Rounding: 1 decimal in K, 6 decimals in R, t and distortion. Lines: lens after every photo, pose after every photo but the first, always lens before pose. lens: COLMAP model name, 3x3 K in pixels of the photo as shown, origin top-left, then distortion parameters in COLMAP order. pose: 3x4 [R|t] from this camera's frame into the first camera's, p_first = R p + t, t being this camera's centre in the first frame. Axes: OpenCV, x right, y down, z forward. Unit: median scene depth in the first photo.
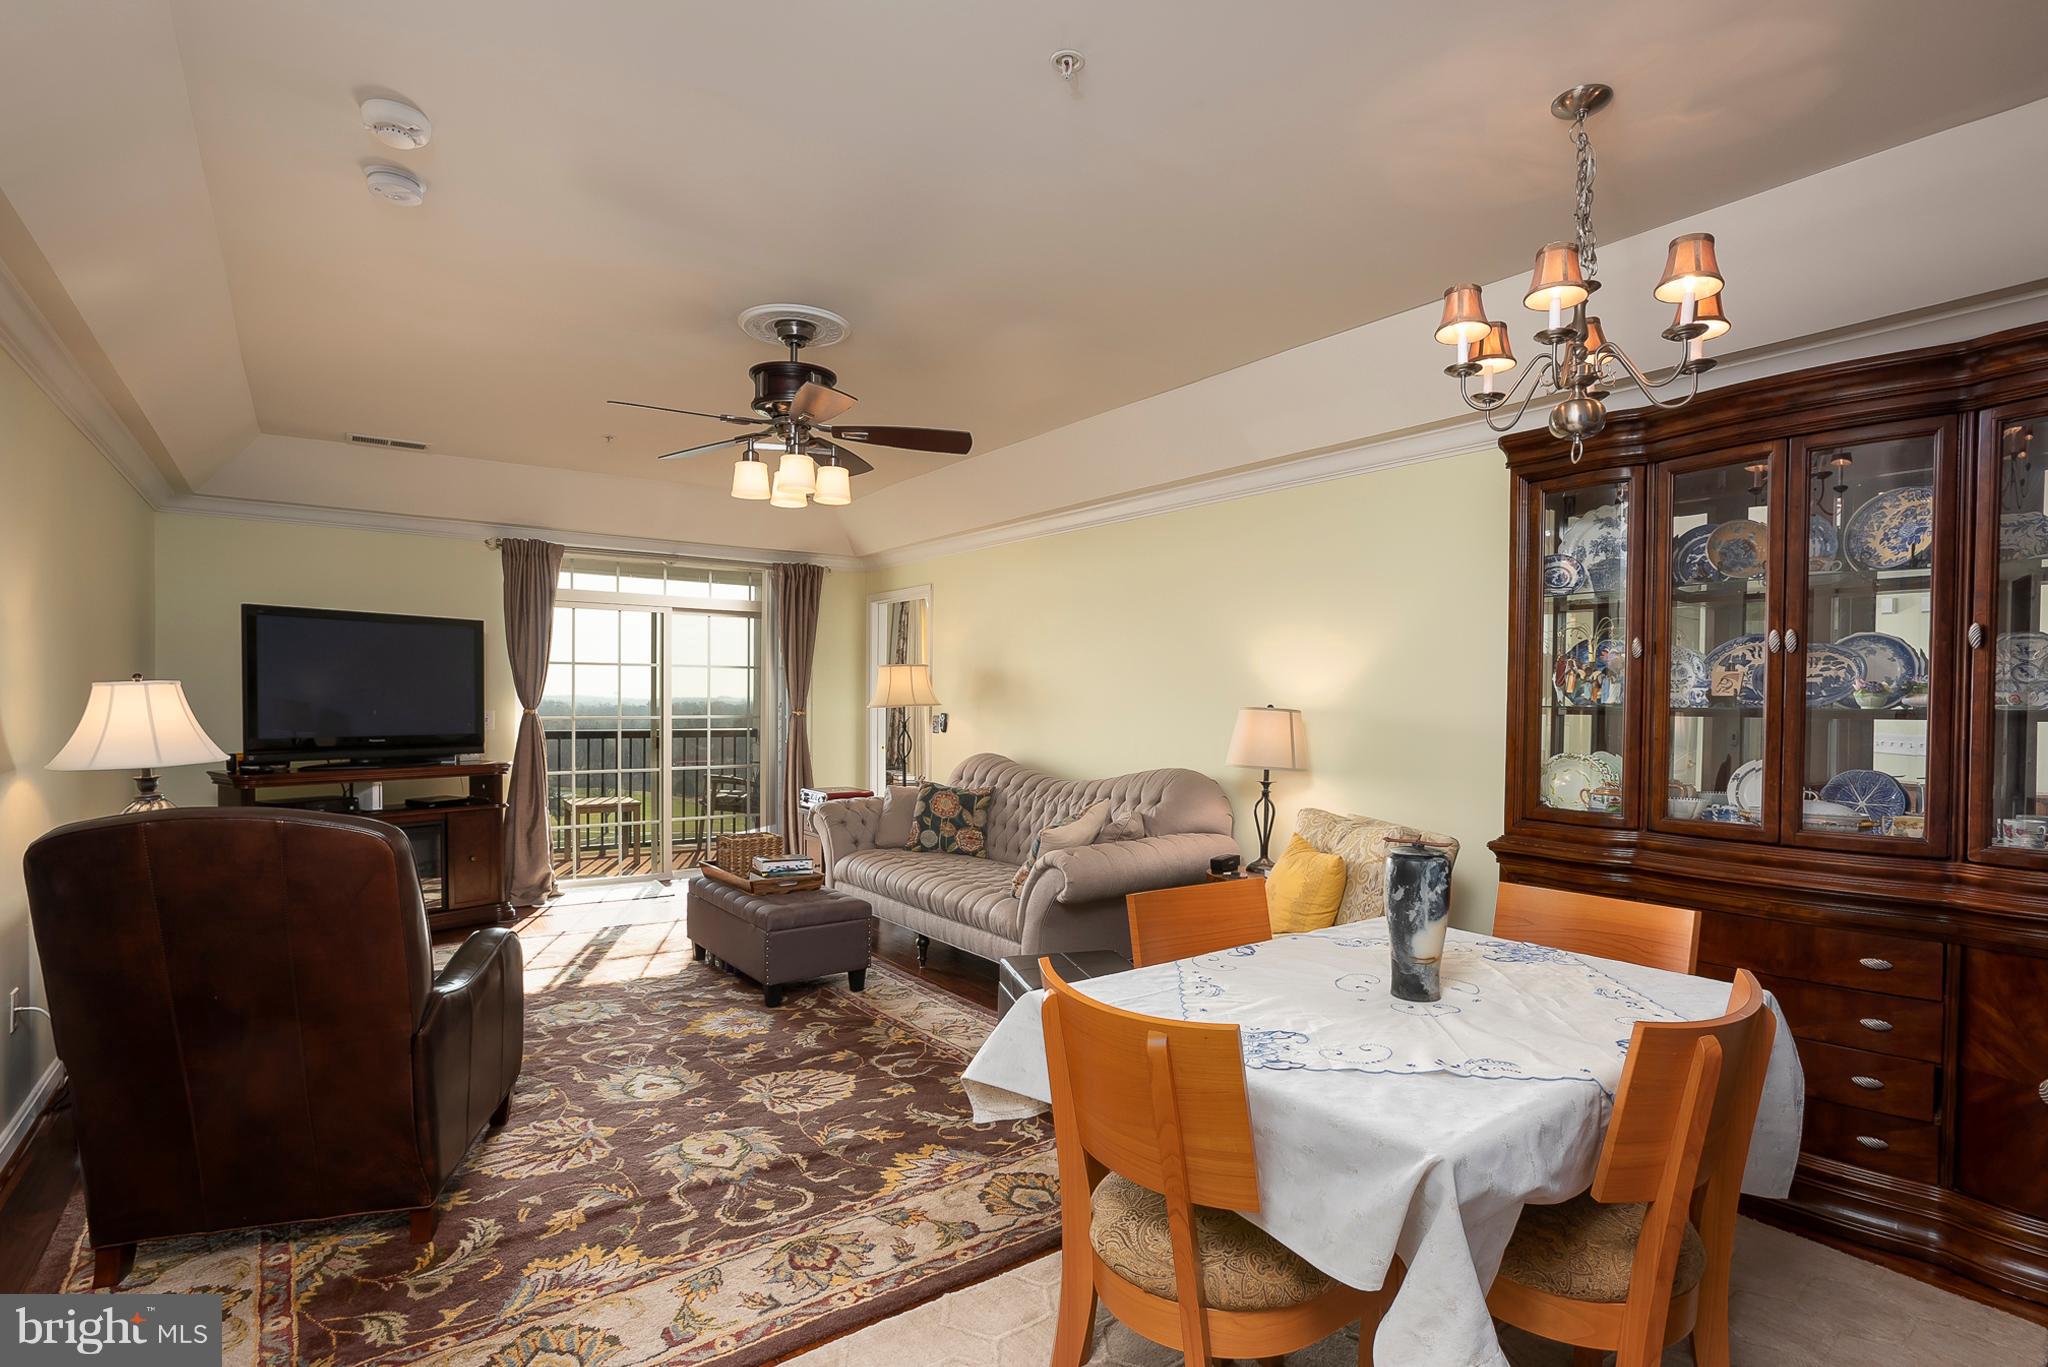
lens RADIAL K [[960.6, 0, 1024.3], [0, 960.6, 725.5], [0, 0, 1]] dist [-0.035863, 0.001405]
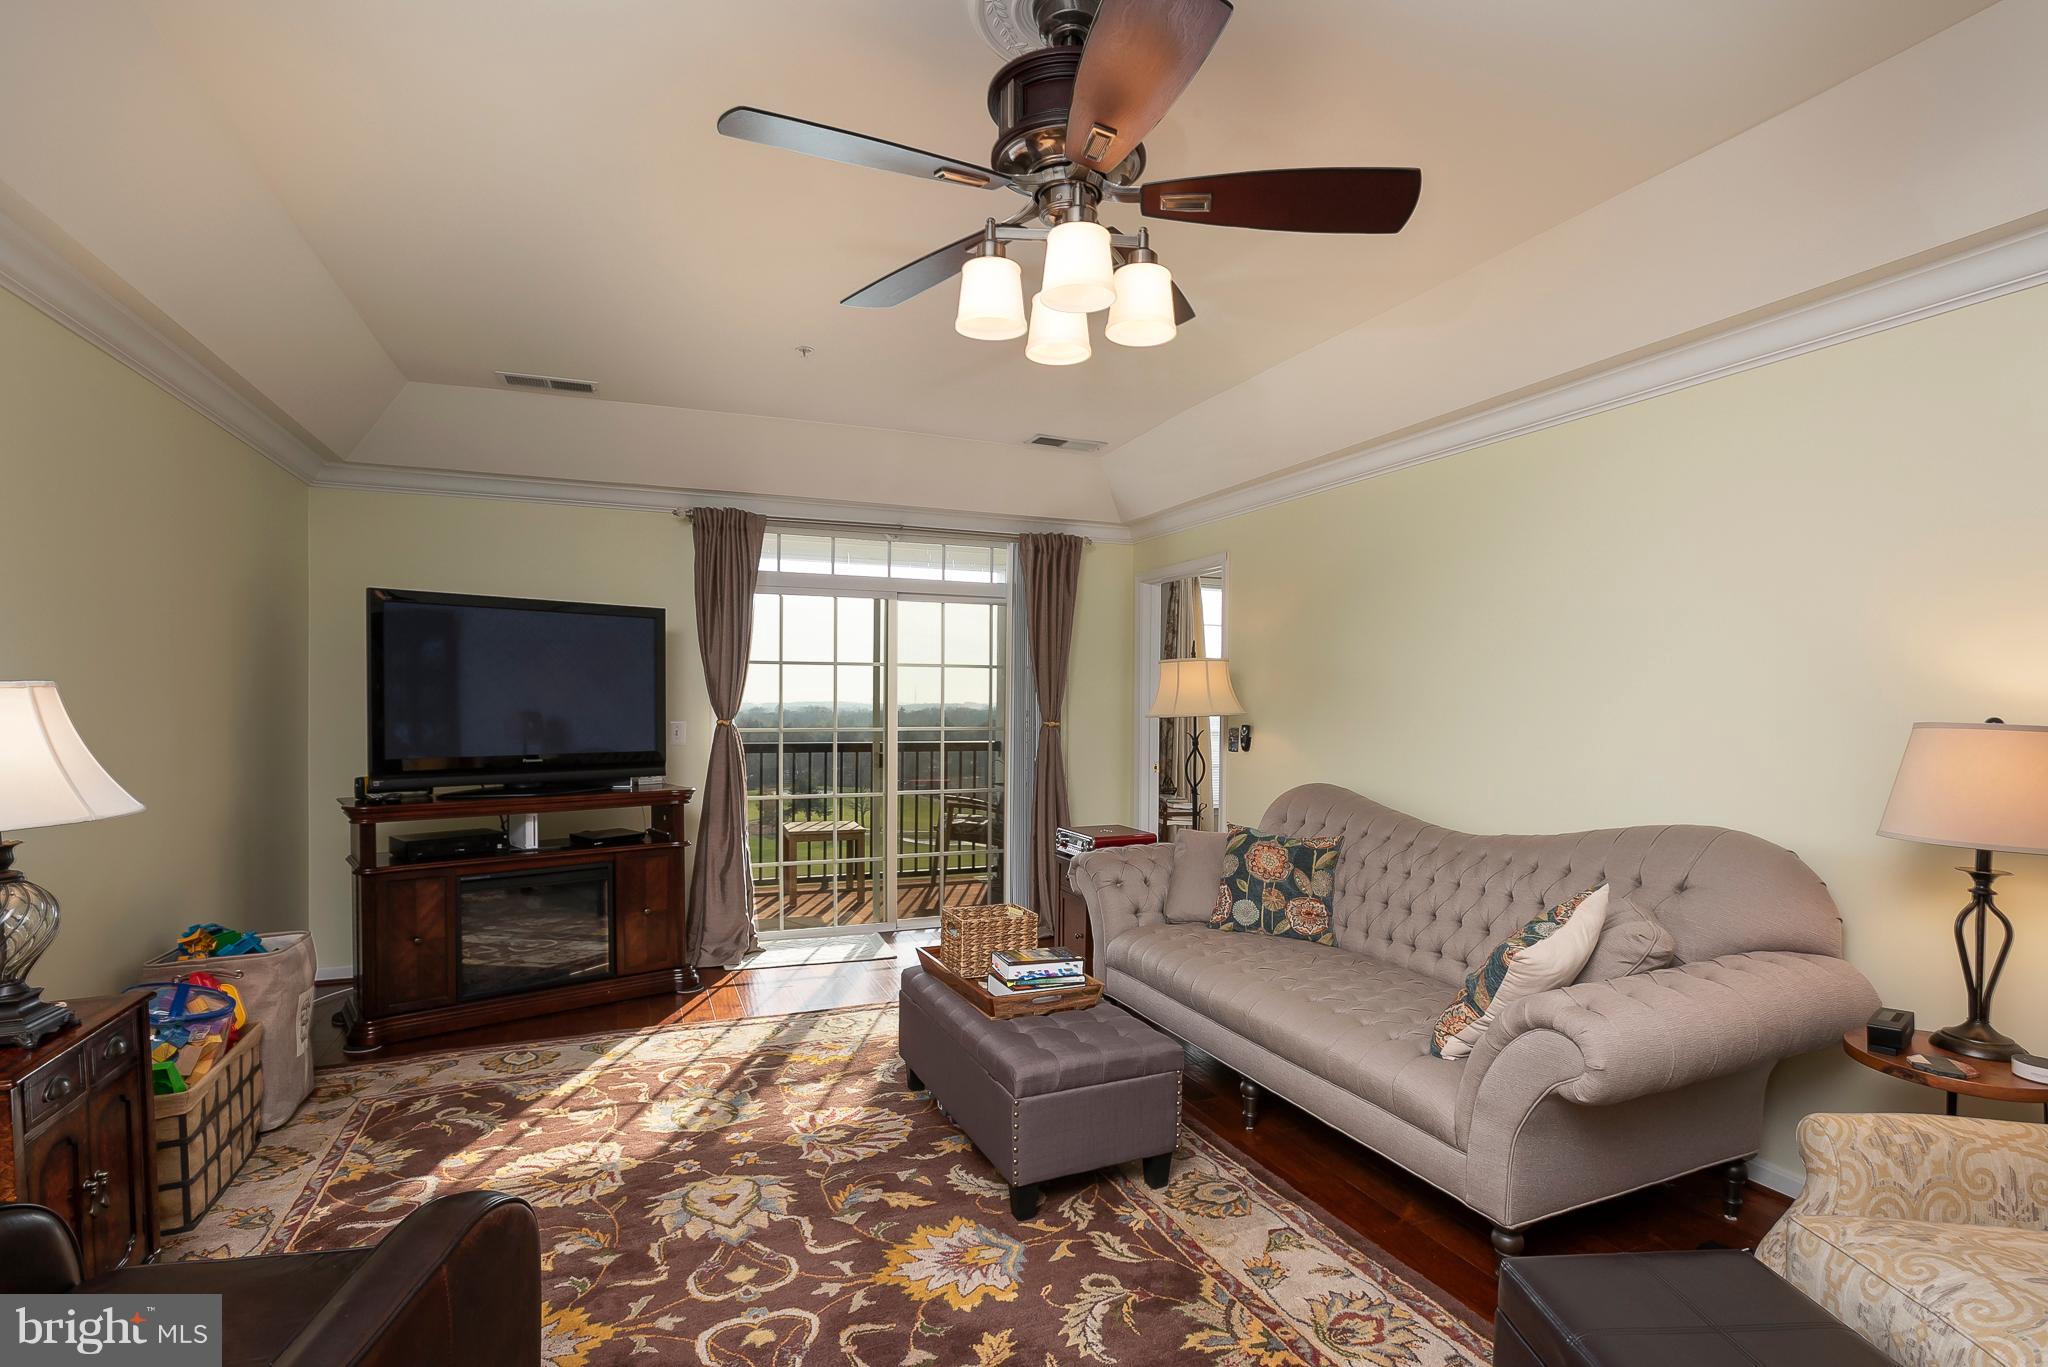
lens RADIAL K [[960.6, 0, 1024.3], [0, 960.6, 725.5], [0, 0, 1]] dist [-0.035863, 0.001405]
pose [[0.969746, 0.002087, -0.244108, -0.084372], [-0.003354, 0.999983, -0.004777, -0.009823], [0.244094, 0.005451, 0.969736, 0.300857]]
